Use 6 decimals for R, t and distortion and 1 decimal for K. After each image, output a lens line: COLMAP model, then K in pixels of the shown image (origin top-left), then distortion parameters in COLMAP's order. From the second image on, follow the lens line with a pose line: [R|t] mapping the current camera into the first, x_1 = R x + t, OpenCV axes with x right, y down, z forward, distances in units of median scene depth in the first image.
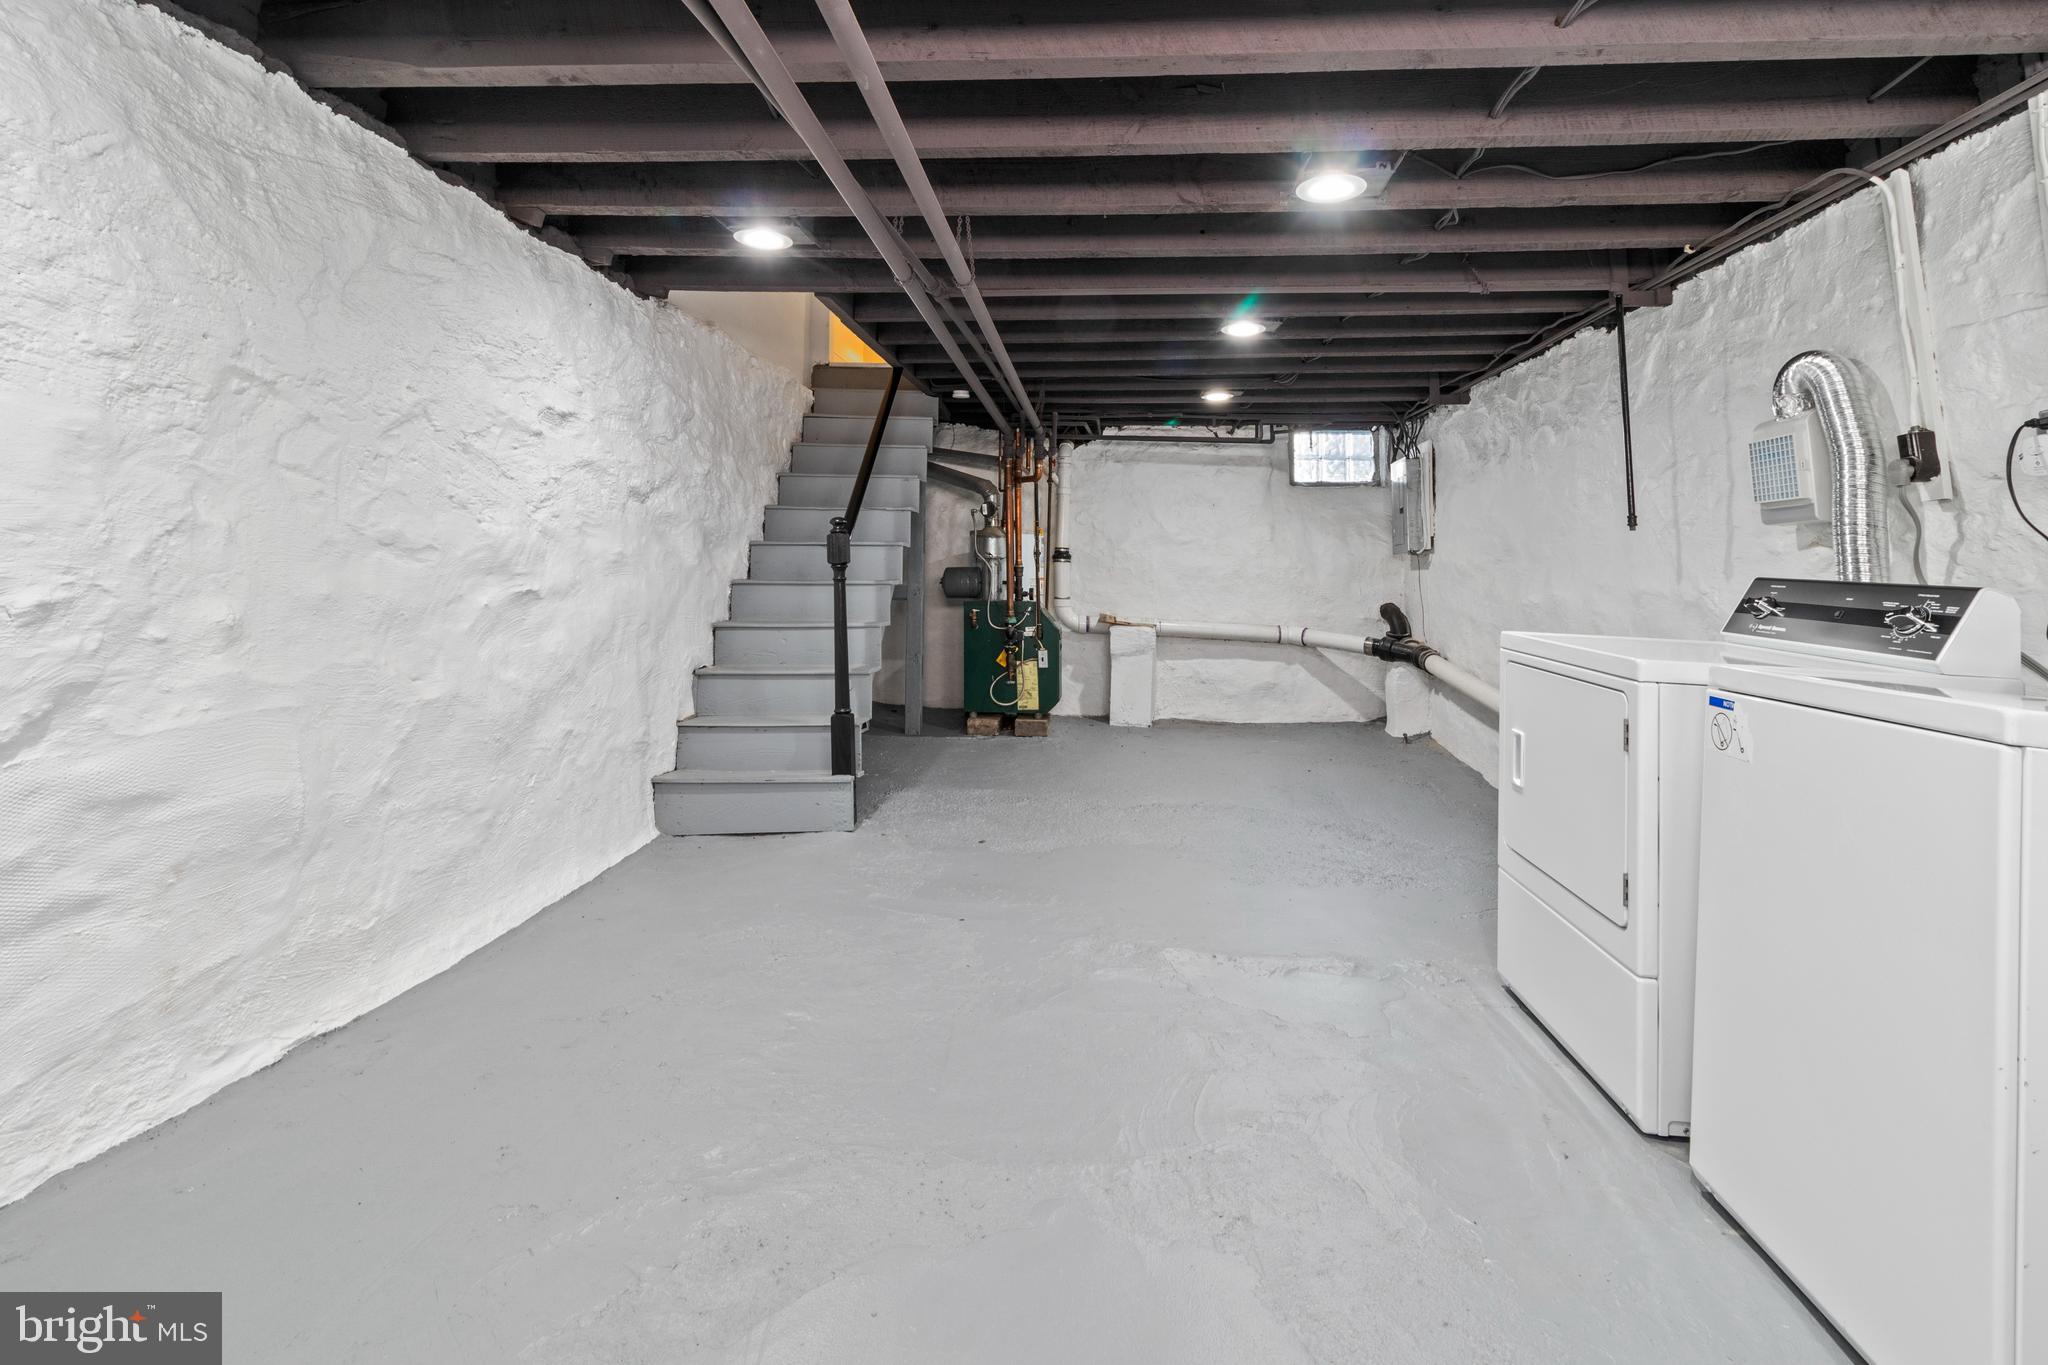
lens RADIAL K [[994.3, 0, 1015.7], [0, 994.3, 557.5], [0, 0, 1]] dist [0.001455, 0.000663]
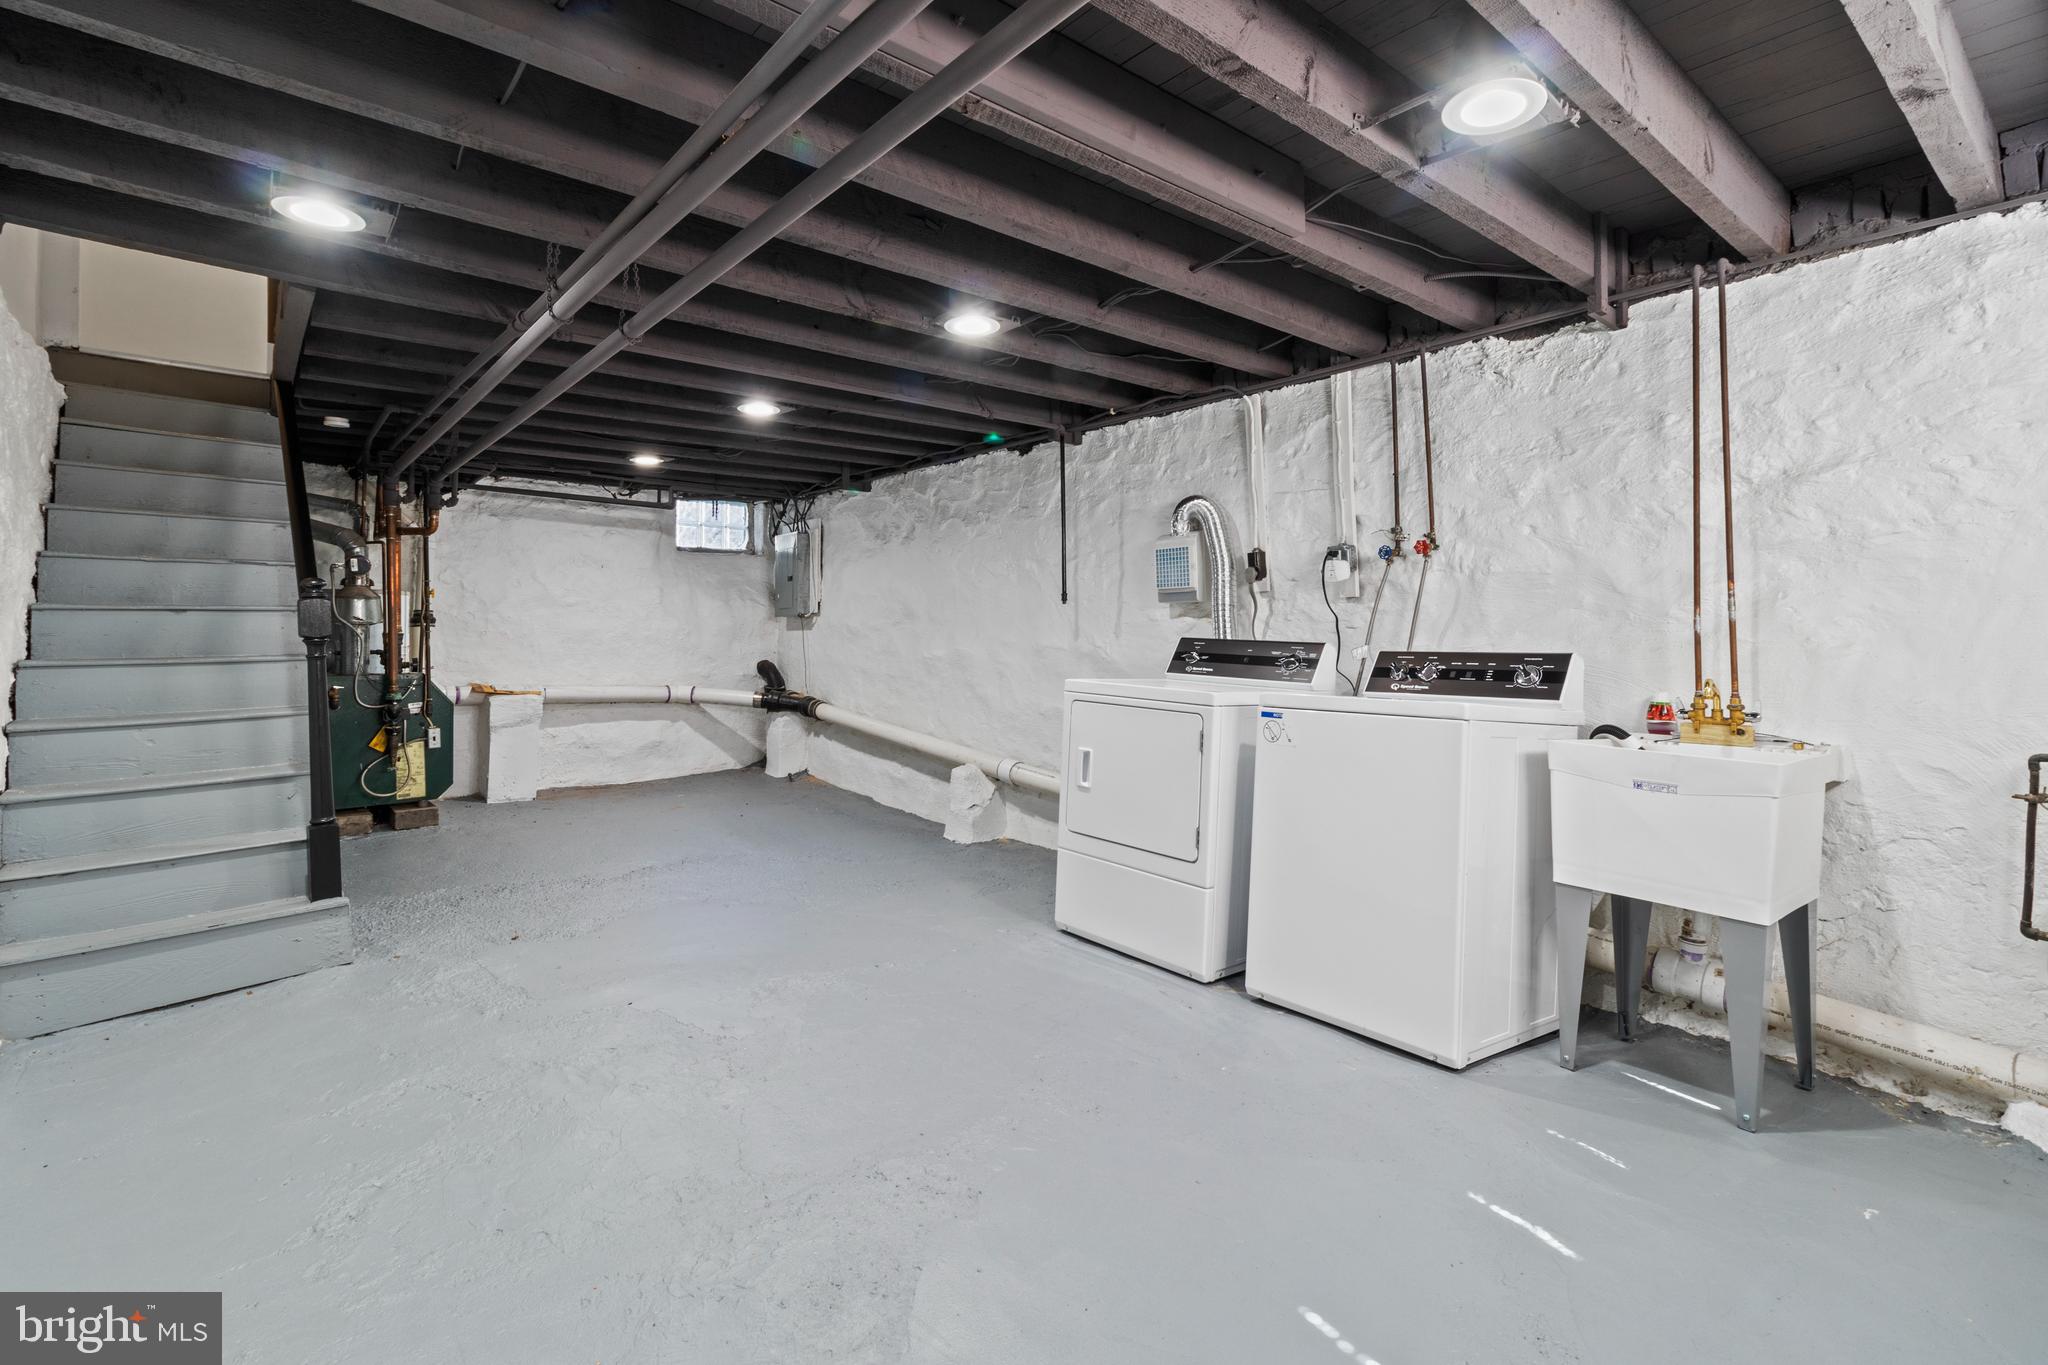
lens RADIAL K [[949.3, 0, 1024.0], [0, 949.3, 686.5], [0, 0, 1]] dist [0.001743, 0.000357]
pose [[0.707655, -0.055567, 0.704370, -0.272019], [0.001621, 0.997028, 0.077026, -0.010226], [-0.706556, -0.053366, 0.705642, 0.058834]]
